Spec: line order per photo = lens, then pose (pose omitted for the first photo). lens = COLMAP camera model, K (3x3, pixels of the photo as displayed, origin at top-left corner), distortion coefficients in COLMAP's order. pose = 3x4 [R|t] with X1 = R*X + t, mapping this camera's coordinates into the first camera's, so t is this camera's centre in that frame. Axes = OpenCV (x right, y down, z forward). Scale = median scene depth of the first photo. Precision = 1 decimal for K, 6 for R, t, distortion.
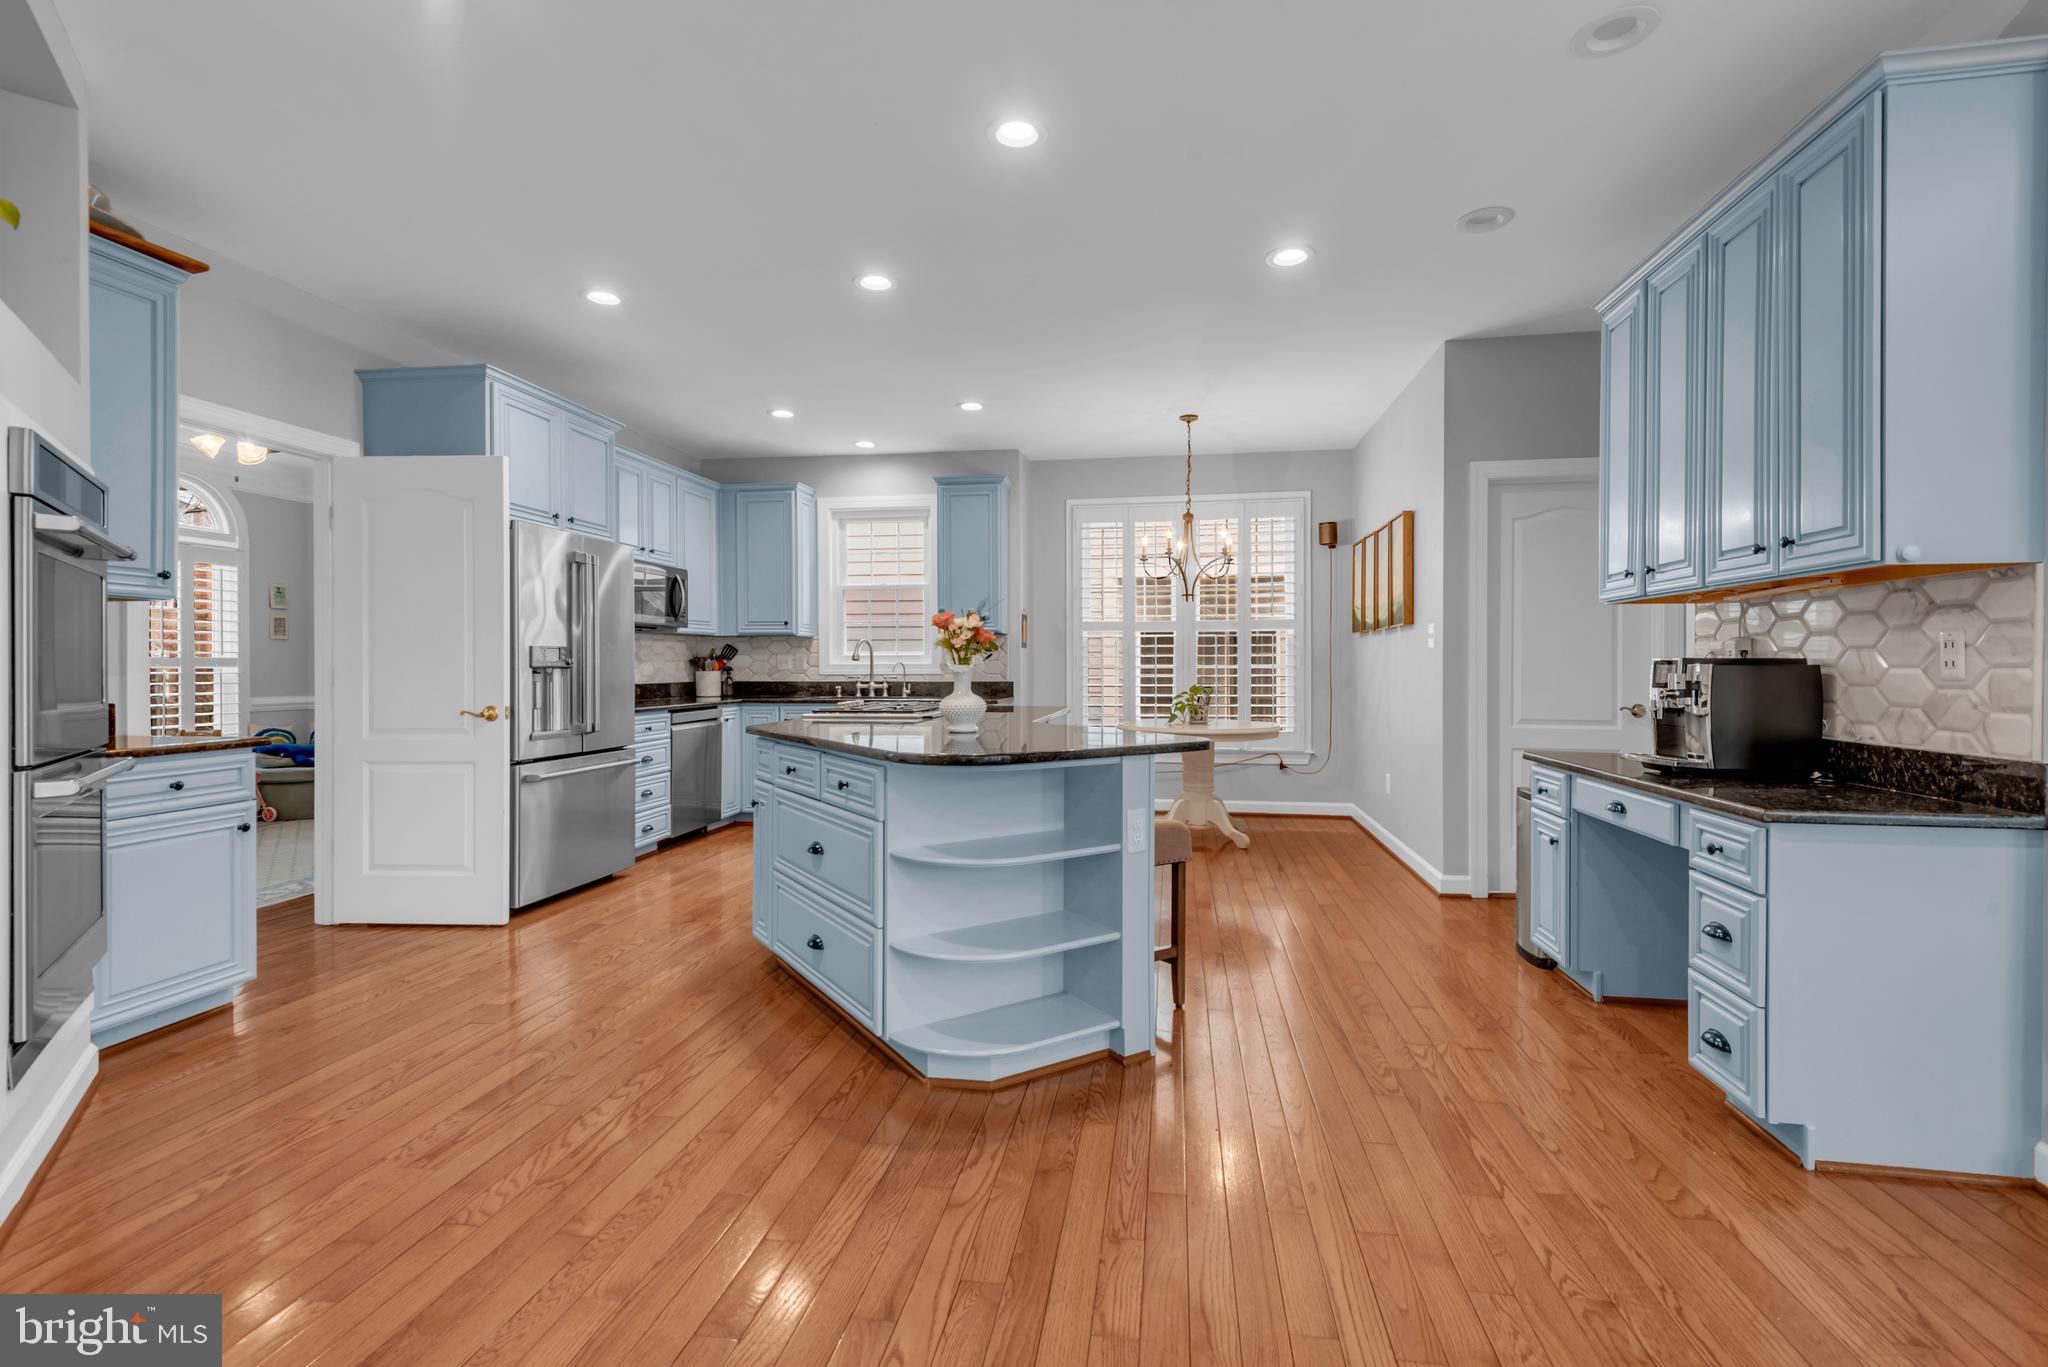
lens RADIAL K [[928.4, 0, 1035.0], [0, 928.4, 666.6], [0, 0, 1]] dist [0.038333, -0.013565]
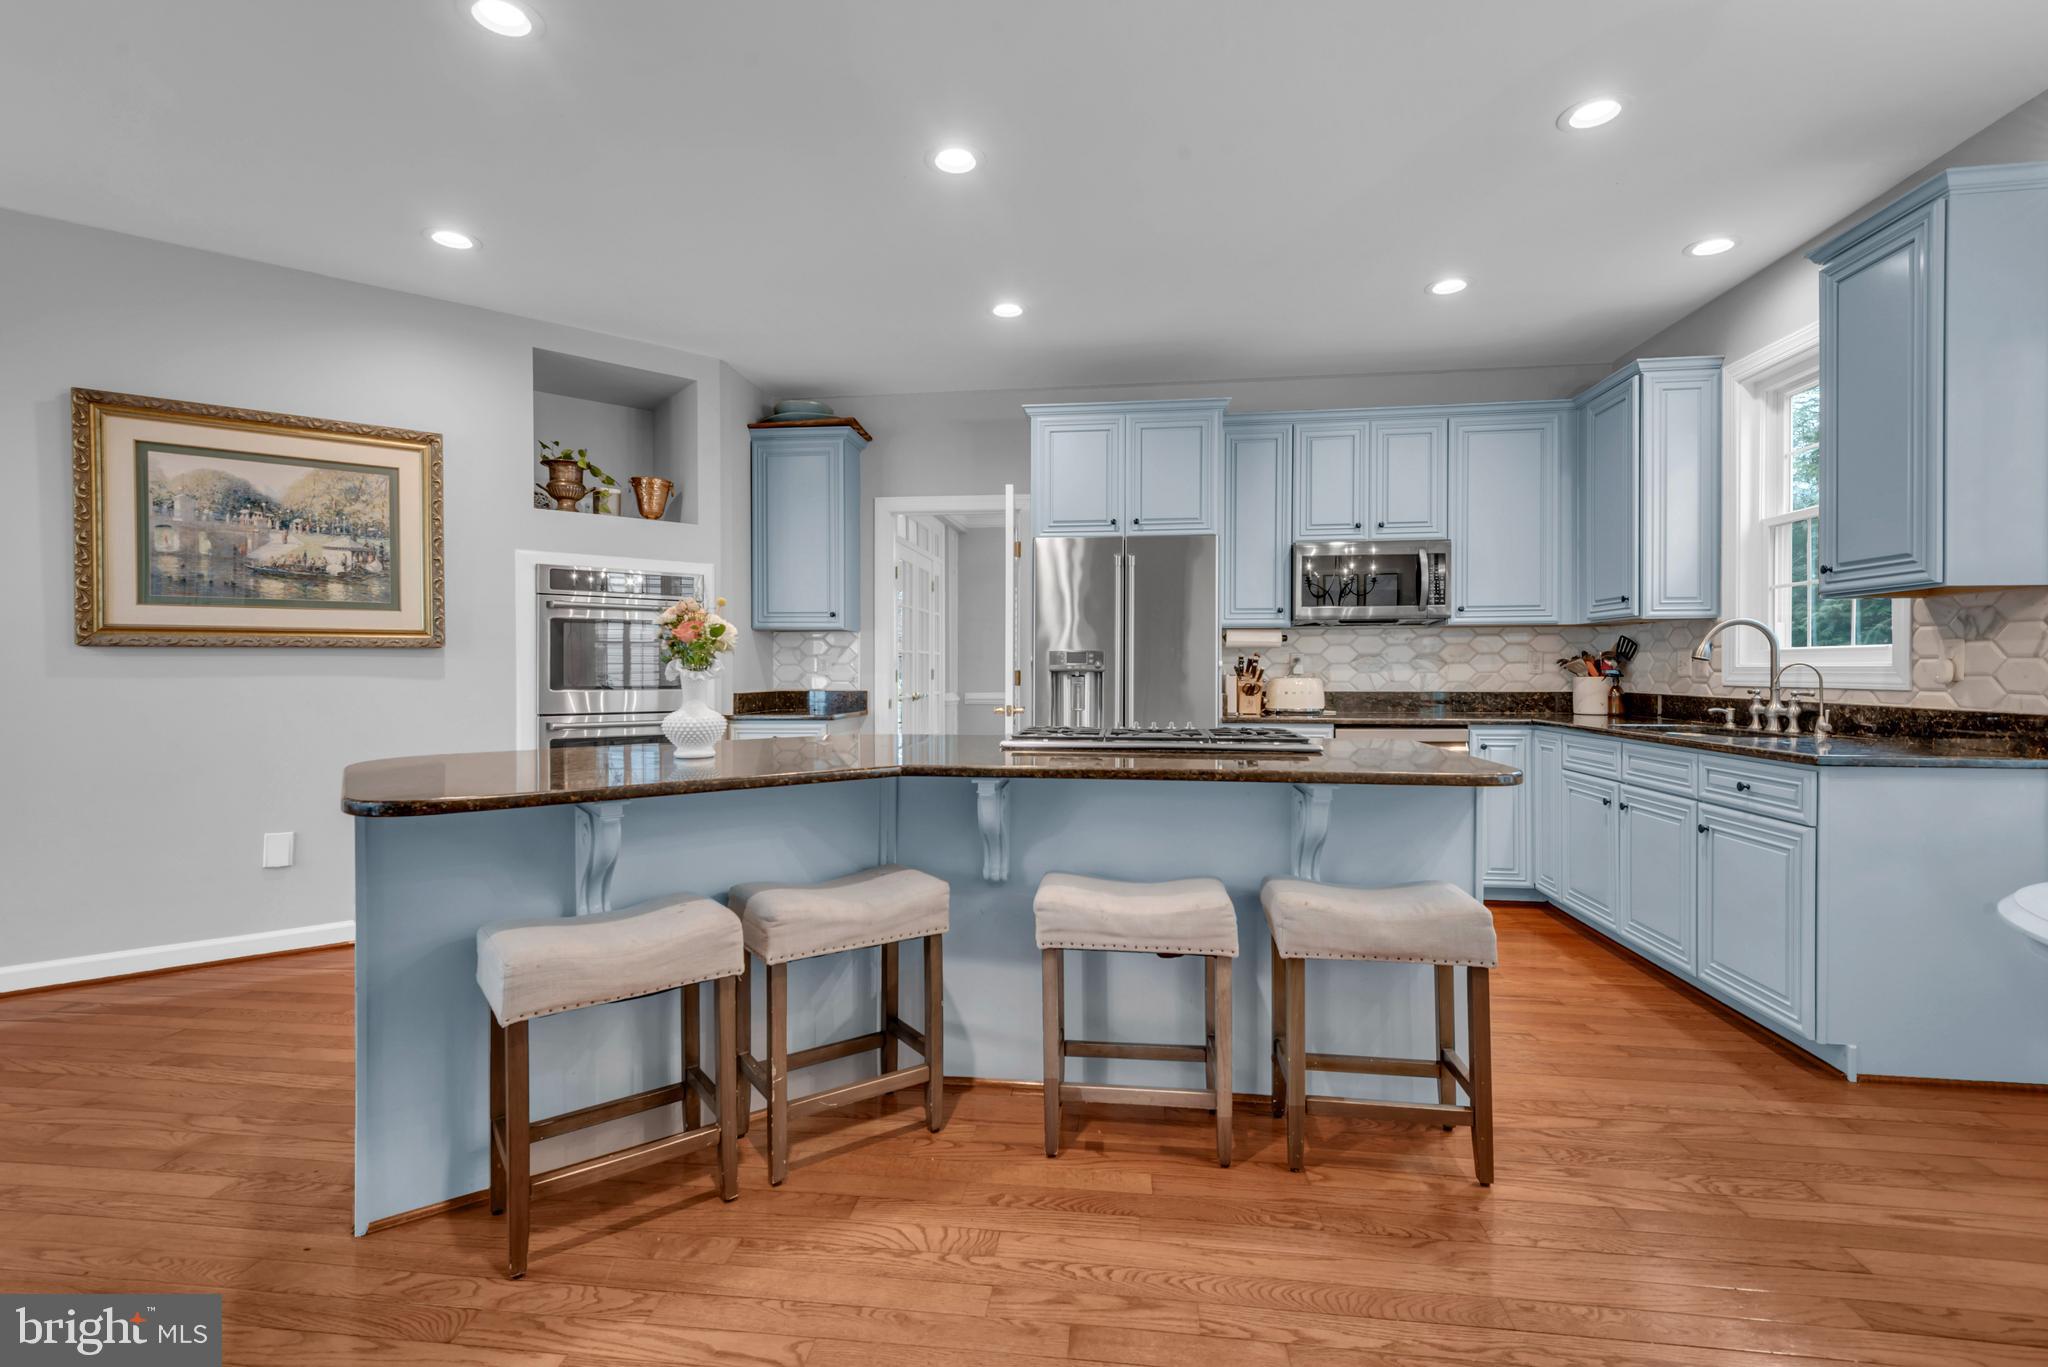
lens RADIAL K [[928.4, 0, 1016.5], [0, 928.4, 672.3], [0, 0, 1]] dist [0.038333, -0.013565]
pose [[0.028760, 0.007612, -0.999557, 0.339060], [-0.000695, 0.999971, 0.007596, -0.003236], [0.999586, 0.000477, 0.028764, 0.590493]]
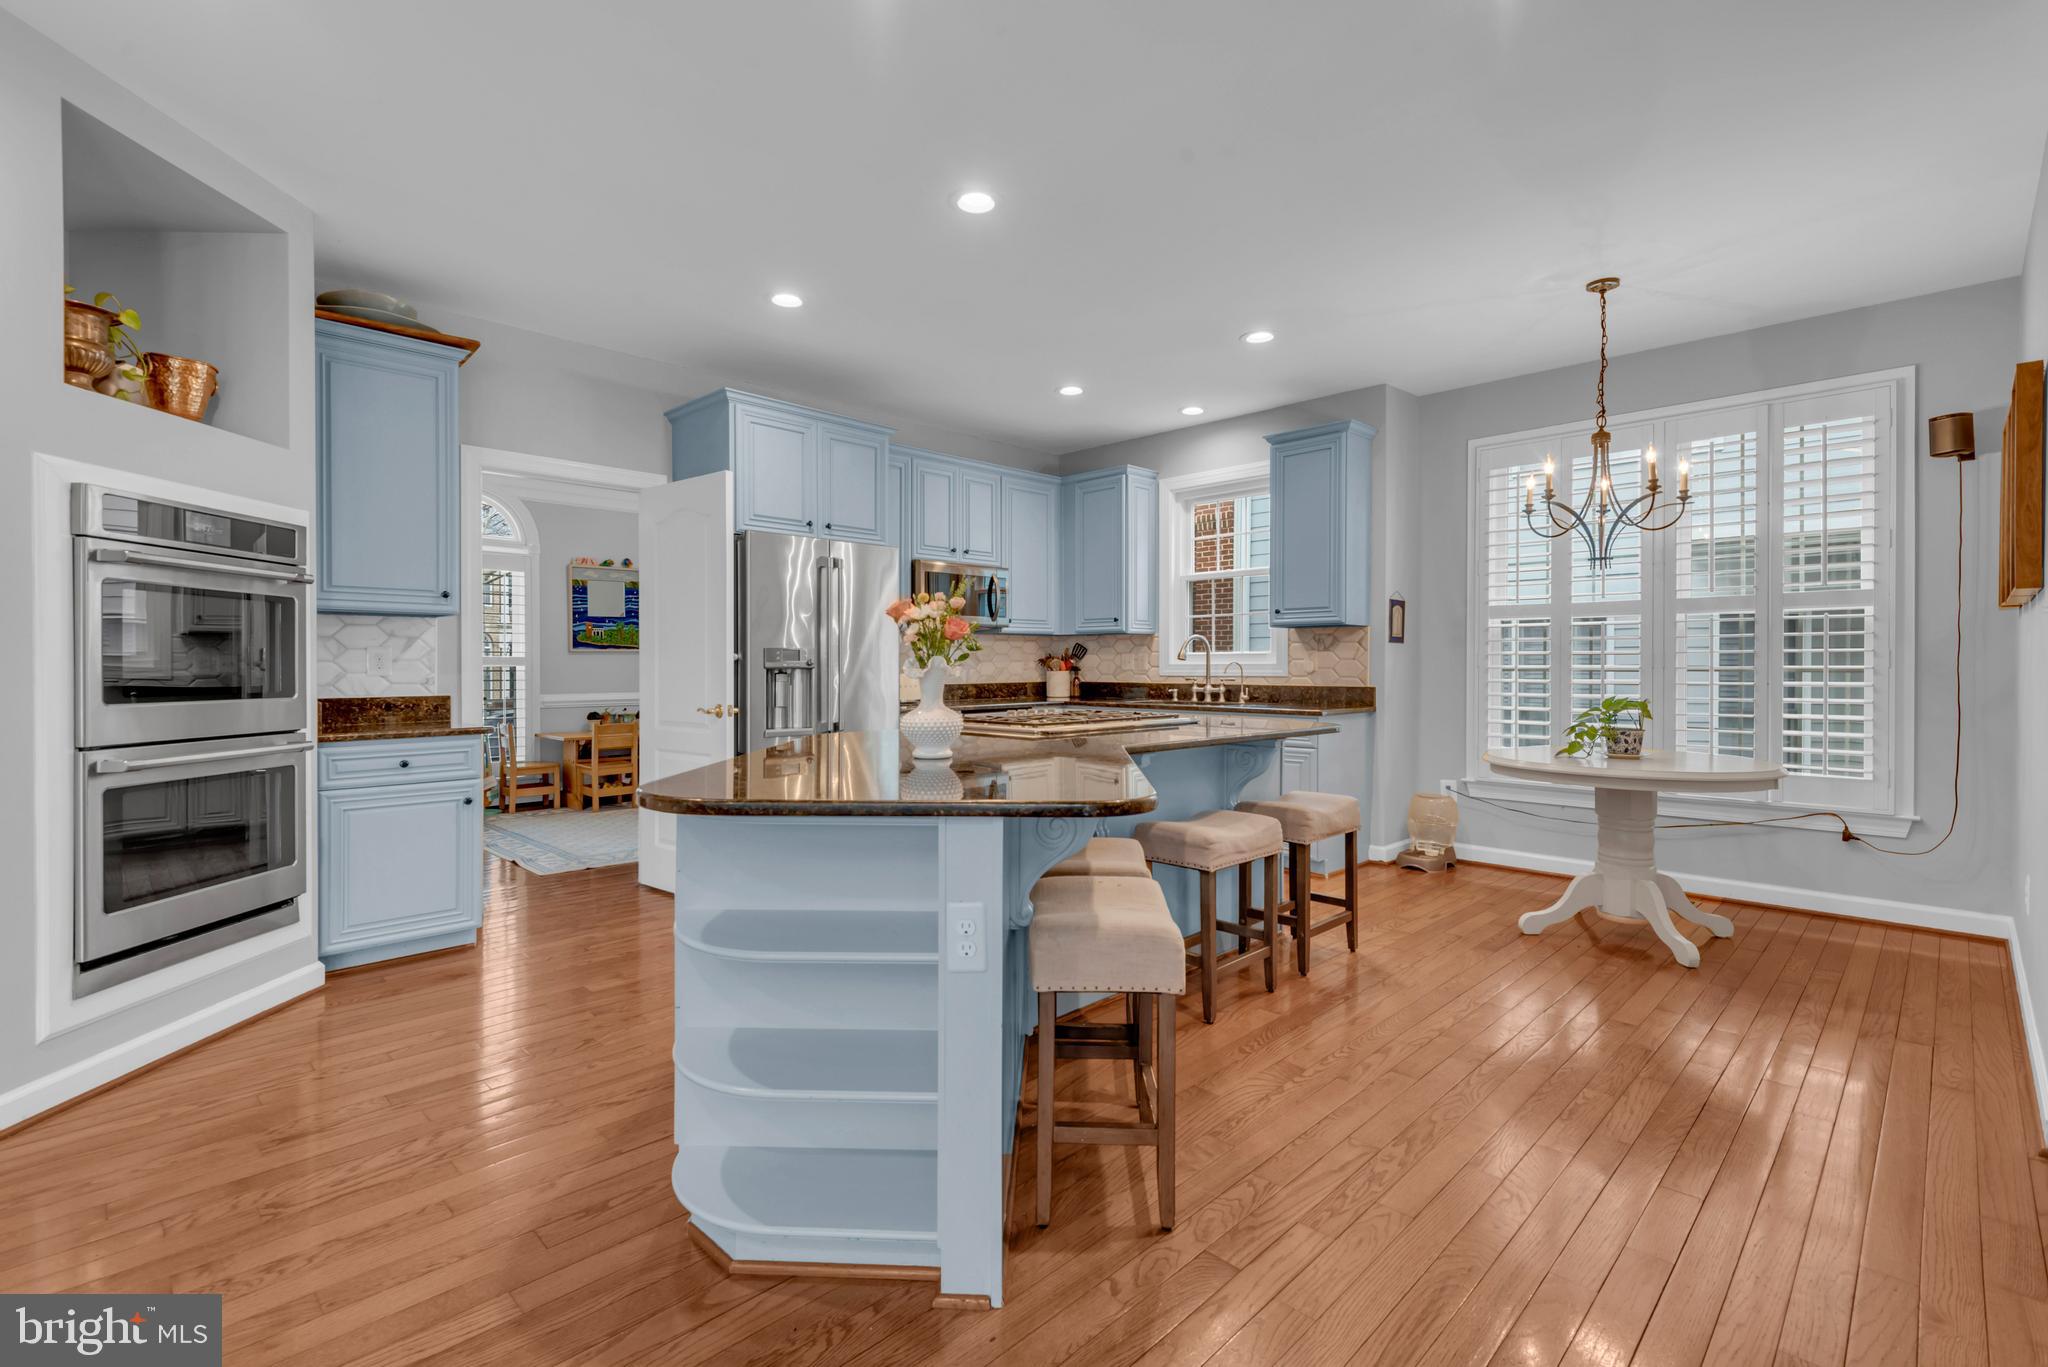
lens RADIAL K [[928.4, 0, 1026.1], [0, 928.4, 670.0], [0, 0, 1]] dist [0.038333, -0.013565]
pose [[0.808544, 0.005143, -0.588413, 0.203874], [-0.001604, 0.999977, 0.006537, -0.002593], [0.588433, -0.004341, 0.808534, 0.205494]]
